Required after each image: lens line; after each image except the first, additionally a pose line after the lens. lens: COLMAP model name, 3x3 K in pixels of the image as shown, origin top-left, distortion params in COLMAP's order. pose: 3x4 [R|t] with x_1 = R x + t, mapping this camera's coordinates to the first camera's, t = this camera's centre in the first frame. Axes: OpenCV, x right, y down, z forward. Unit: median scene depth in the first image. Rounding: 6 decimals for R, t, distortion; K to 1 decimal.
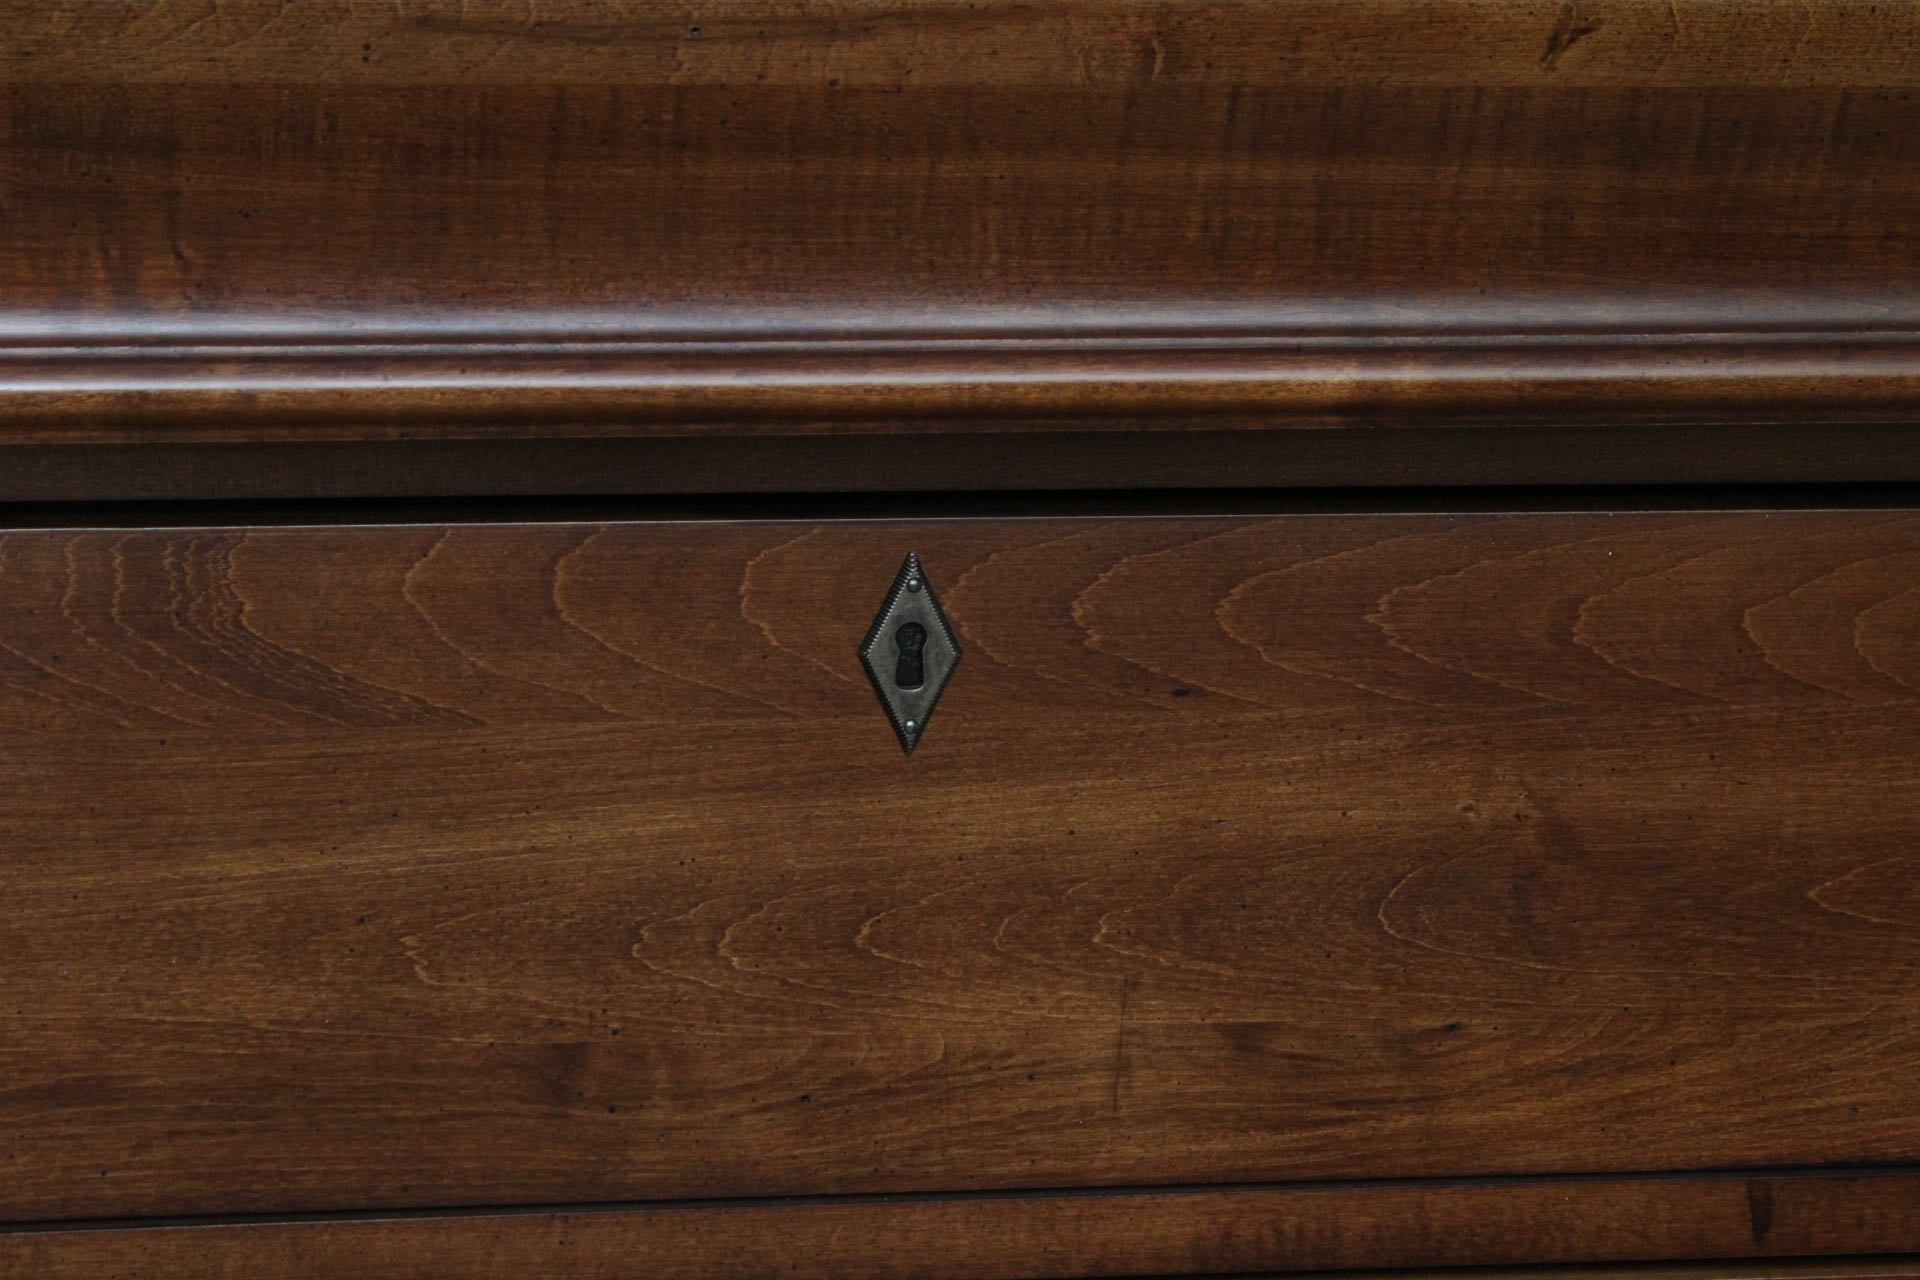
lens RADIAL K [[4509.9, 0, 955.1], [0, 4509.9, 593.4], [0, 0, 1]] dist [0.068478, 0.111466]
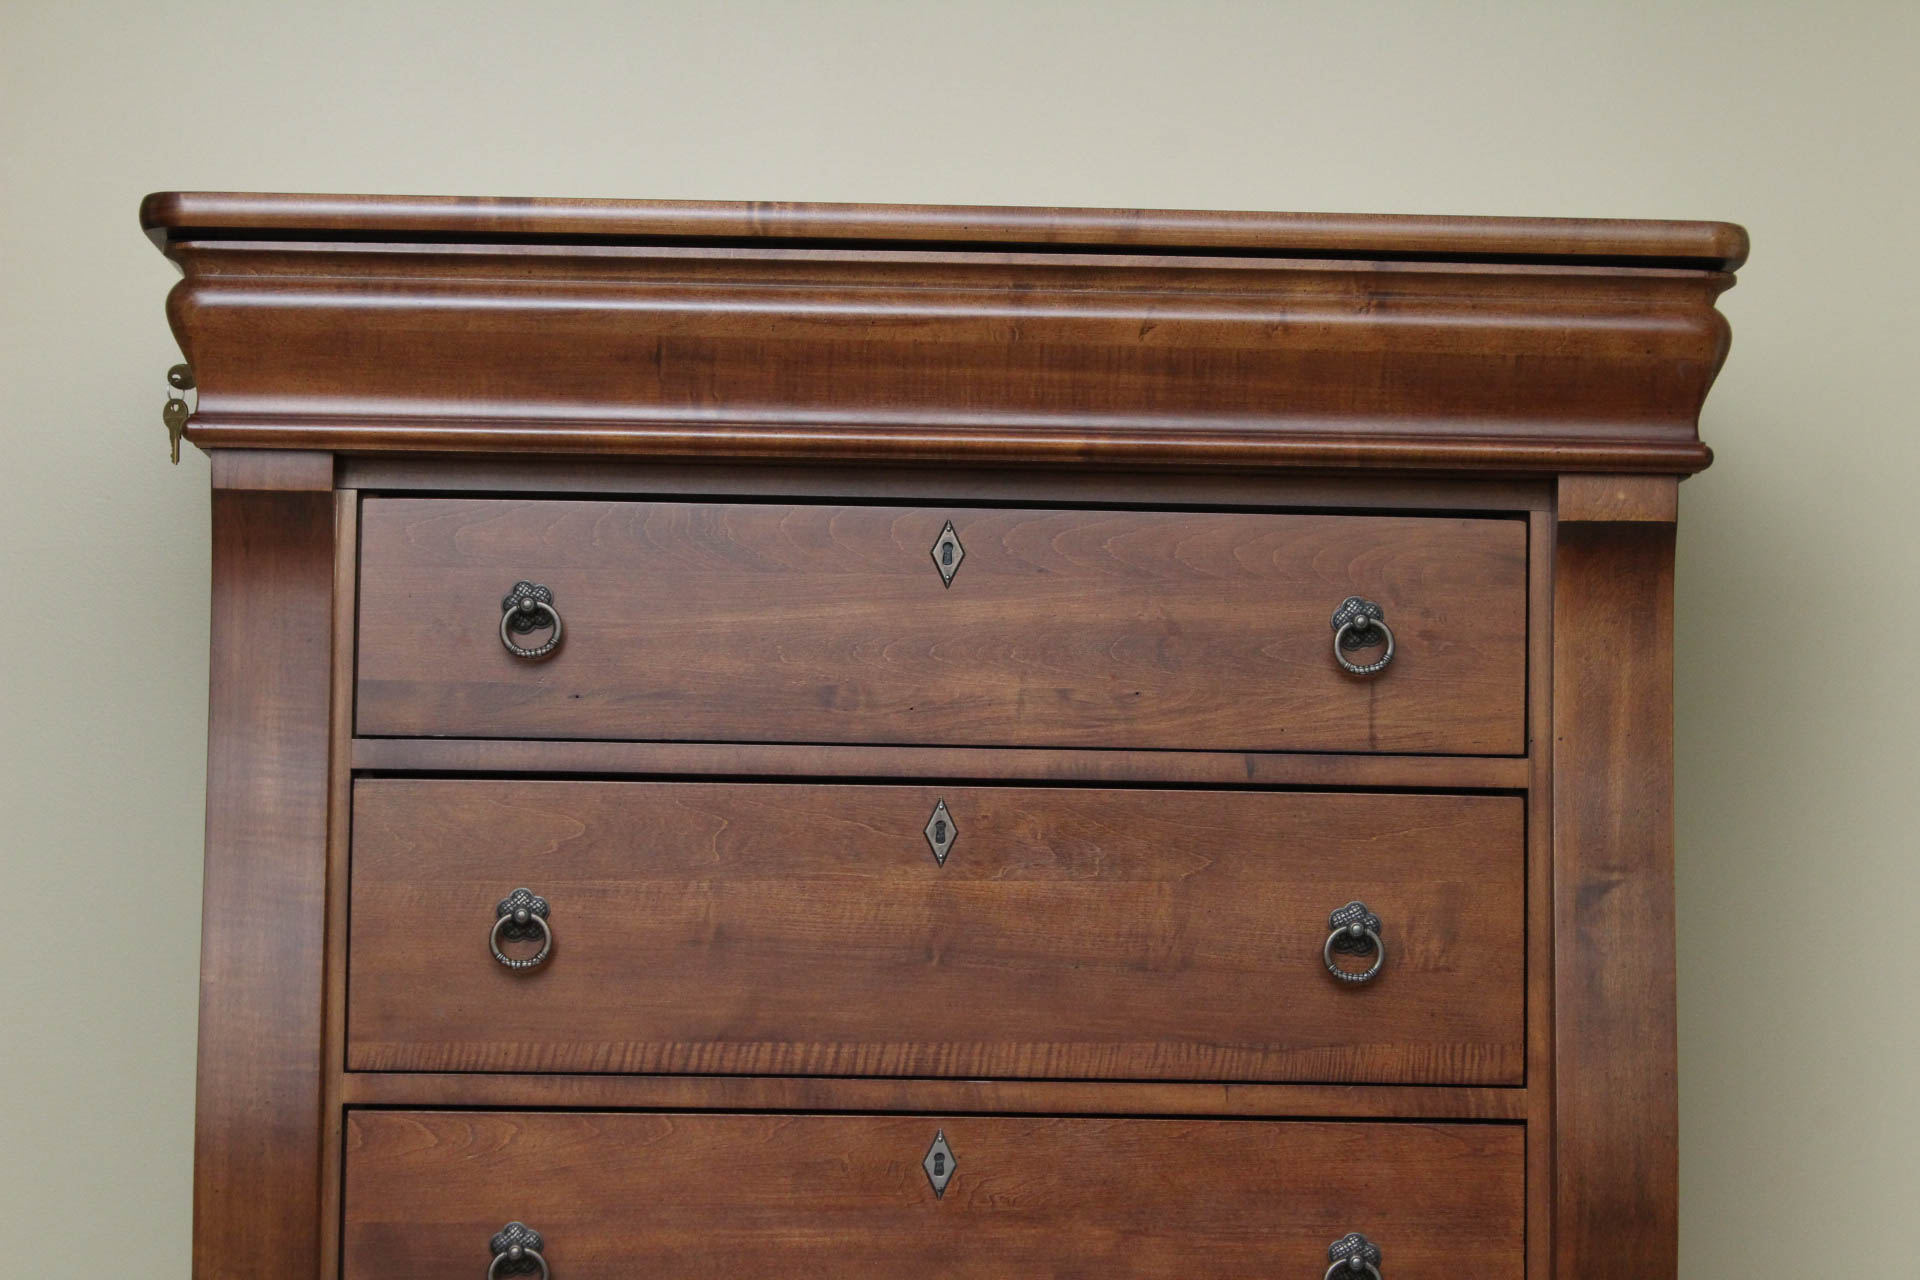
lens RADIAL K [[4509.9, 0, 955.1], [0, 4509.9, 593.4], [0, 0, 1]] dist [0.068478, 0.111466]
pose [[0.995267, -0.009590, -0.096708, 0.282042], [-0.020368, 0.952436, -0.304058, 0.941874], [0.095024, 0.304588, 0.947732, -1.815150]]
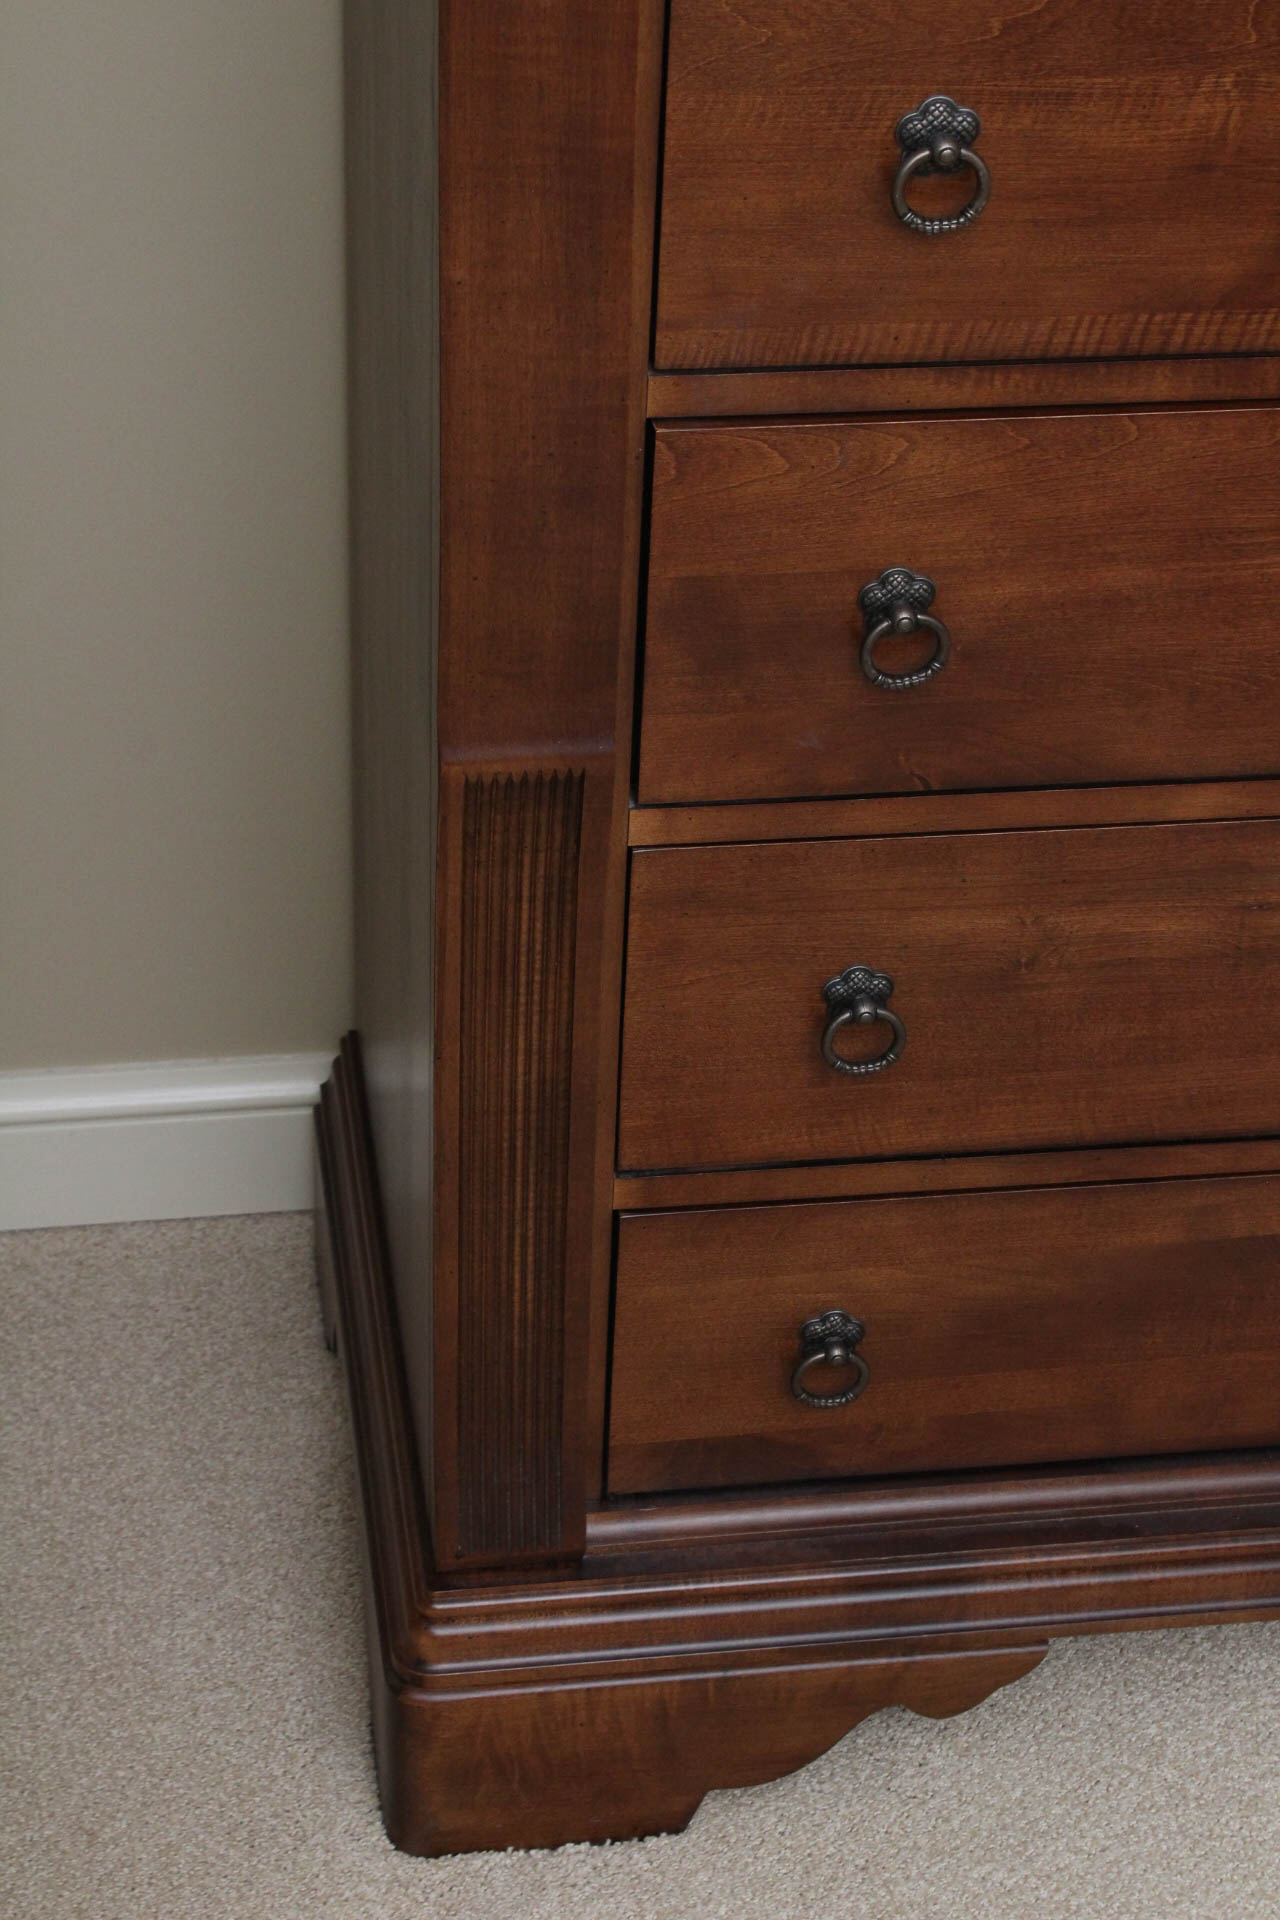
lens RADIAL K [[3620.2, 0, 640.0], [0, 3620.2, 960.0], [0, 0, 1]] dist [0.031152, 0.054561]
pose [[0.999565, 0.009584, 0.027884, -0.442904], [-0.019537, 0.923582, 0.382903, 0.000937], [-0.022084, -0.383282, 0.923367, -0.467490]]
